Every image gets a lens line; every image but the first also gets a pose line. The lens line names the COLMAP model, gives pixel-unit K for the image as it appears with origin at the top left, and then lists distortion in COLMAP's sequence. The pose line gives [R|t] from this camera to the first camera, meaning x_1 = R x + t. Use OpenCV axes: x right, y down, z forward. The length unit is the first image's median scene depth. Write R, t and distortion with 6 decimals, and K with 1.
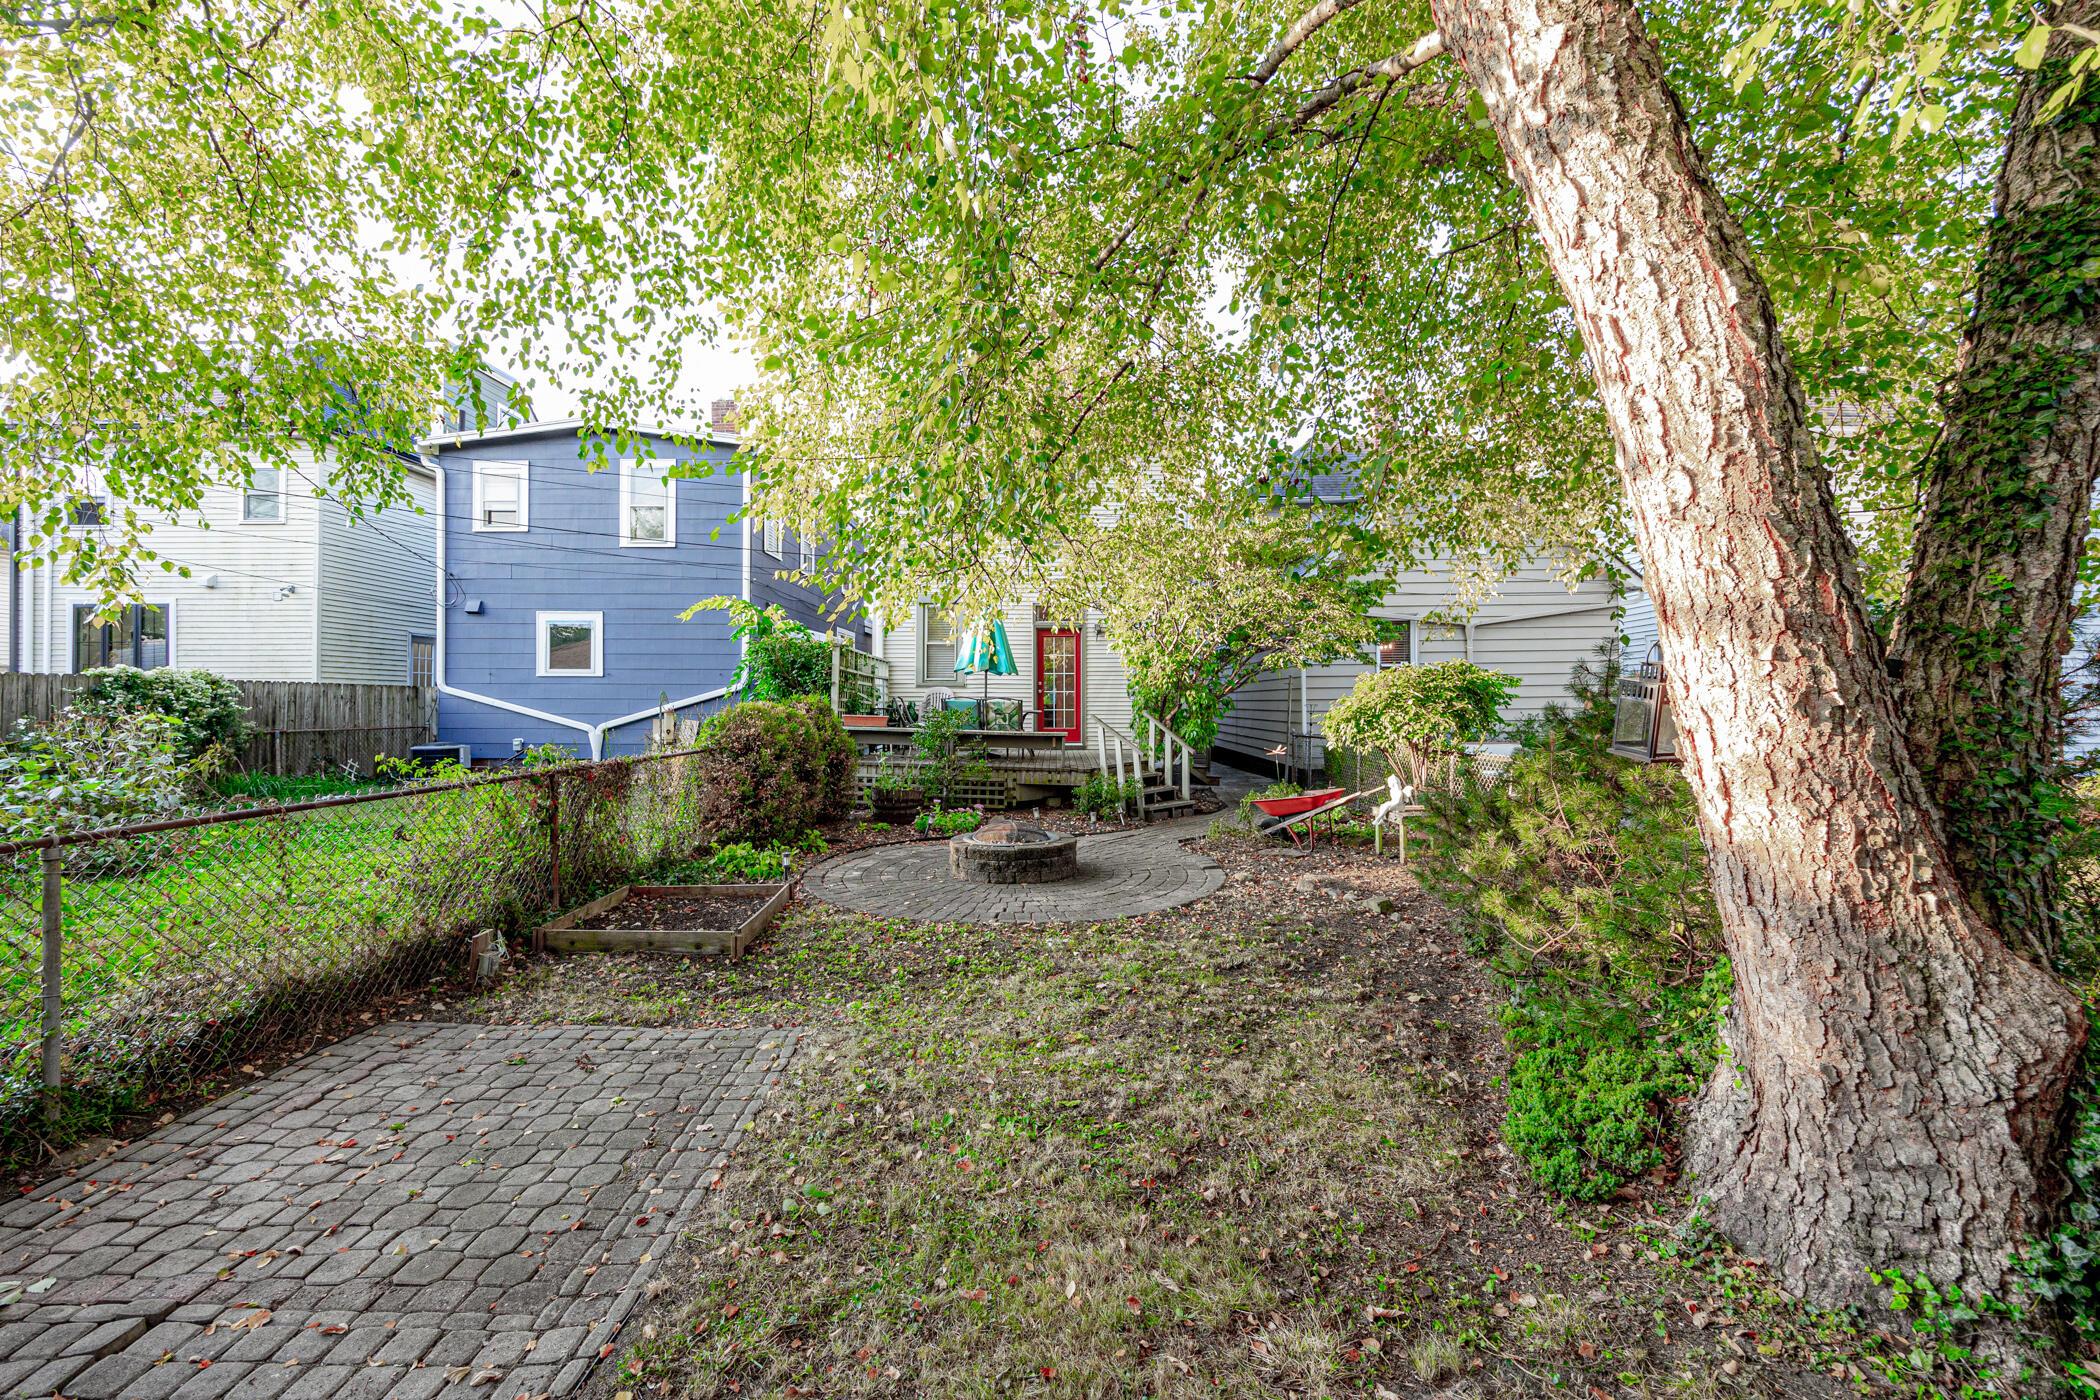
lens RADIAL K [[839.6, 0, 1050.0], [0, 839.6, 700.0], [0, 0, 1]] dist [-0.001899, -0.000294]
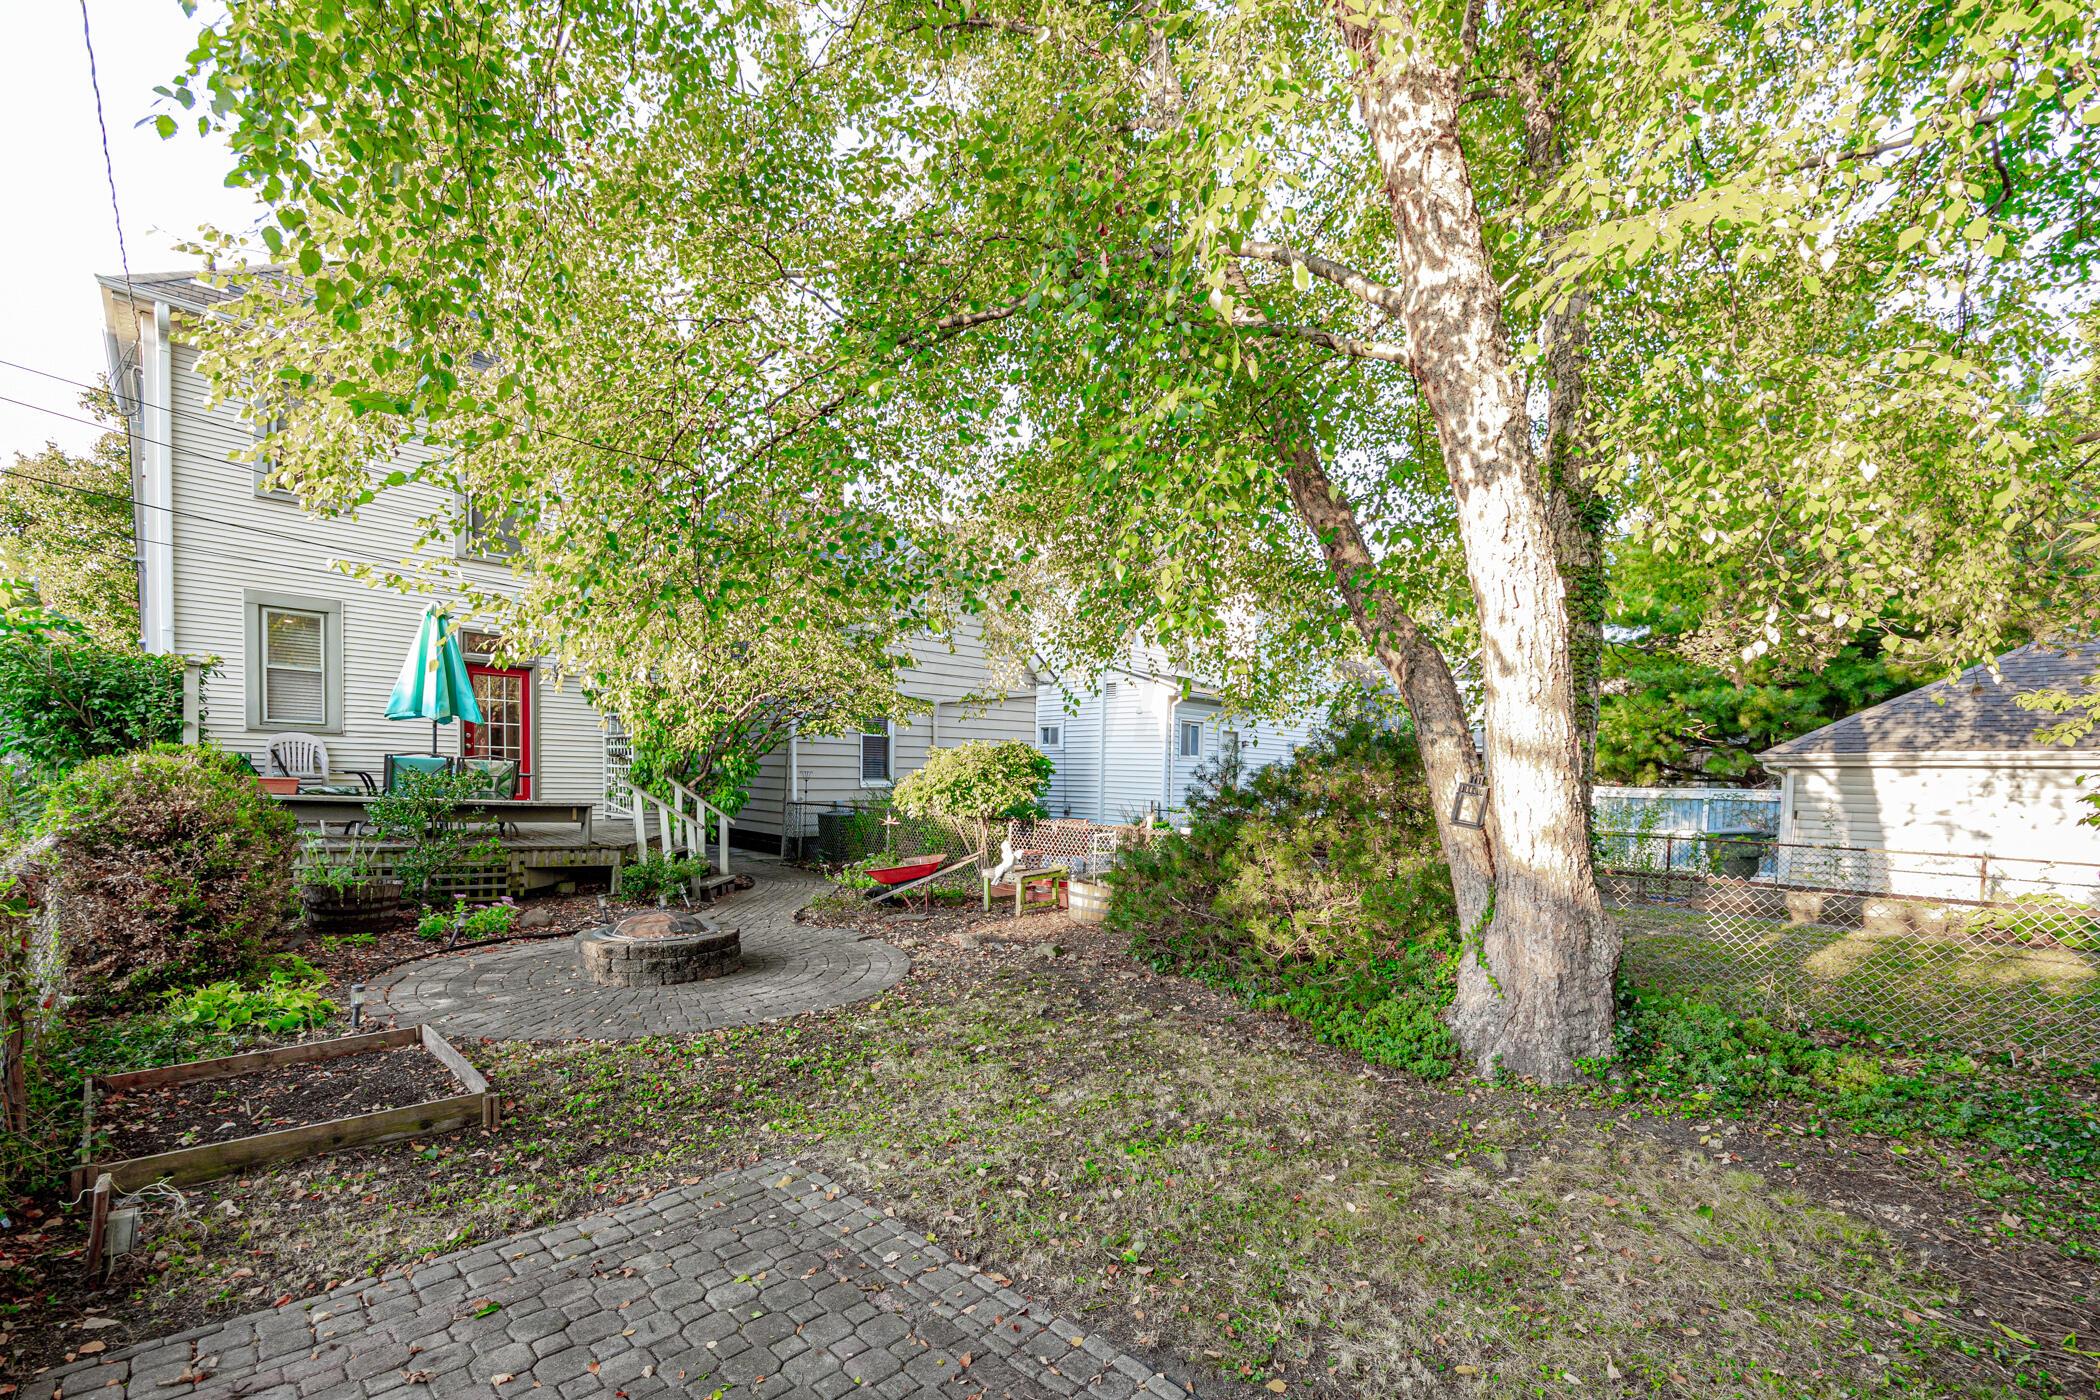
lens RADIAL K [[858.4, 0, 1121.6], [0, 858.4, 786.3], [0, 0, 1]] dist [0.000998, 0.000023]
pose [[0.699396, 0.011721, 0.714638, -0.287222], [-0.031585, 0.999396, 0.014520, -0.006330], [-0.714036, -0.032727, 0.699344, 0.059277]]
